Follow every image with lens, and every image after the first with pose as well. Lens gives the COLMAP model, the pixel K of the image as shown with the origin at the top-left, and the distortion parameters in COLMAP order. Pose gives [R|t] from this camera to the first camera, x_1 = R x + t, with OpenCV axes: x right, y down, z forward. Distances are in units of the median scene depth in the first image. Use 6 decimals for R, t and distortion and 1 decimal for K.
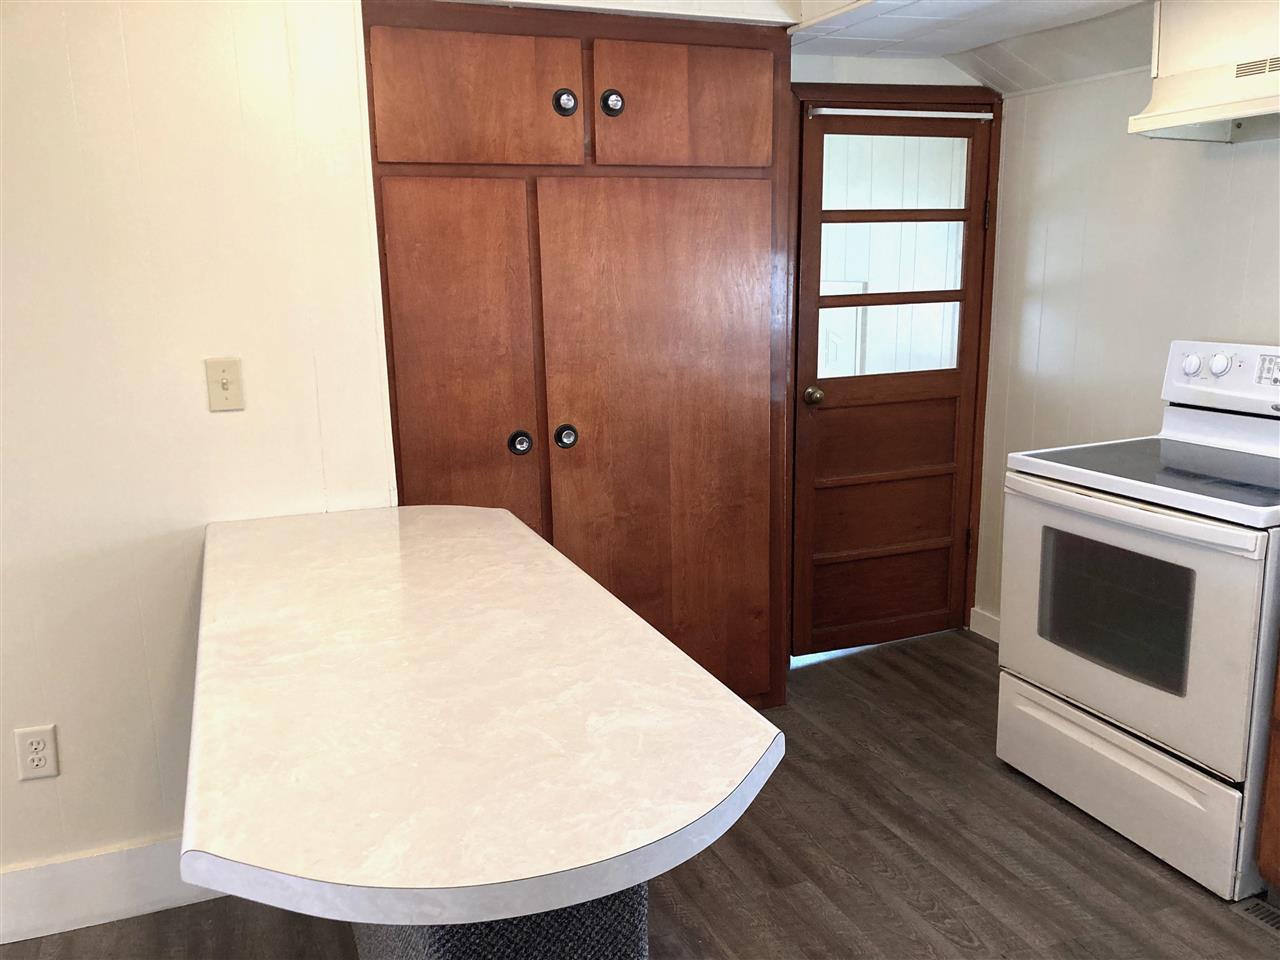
lens RADIAL K [[1045.3, 0, 652.0], [0, 1045.3, 487.7], [0, 0, 1]] dist [0.032727, -0.034661]
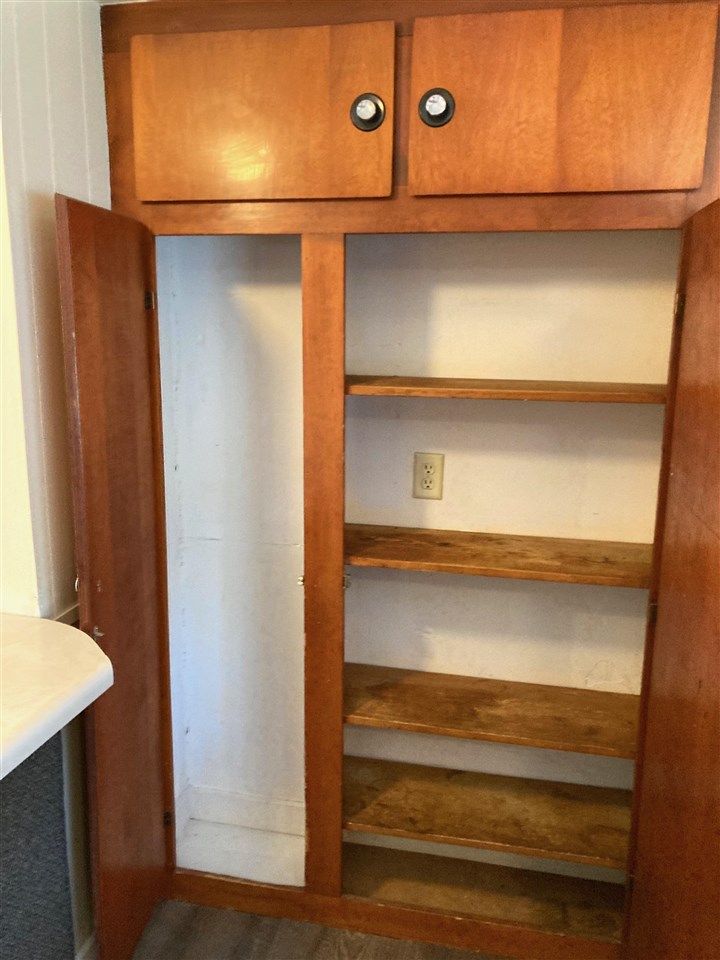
lens RADIAL K [[784.0, 0, 357.5], [0, 784.0, 479.1], [0, 0, 1]] dist [0.032727, -0.034661]
pose [[0.998179, 0.041216, -0.044045, -0.058326], [-0.042233, 0.998856, -0.022411, -0.103866], [0.043071, 0.024230, 0.998778, 0.480733]]
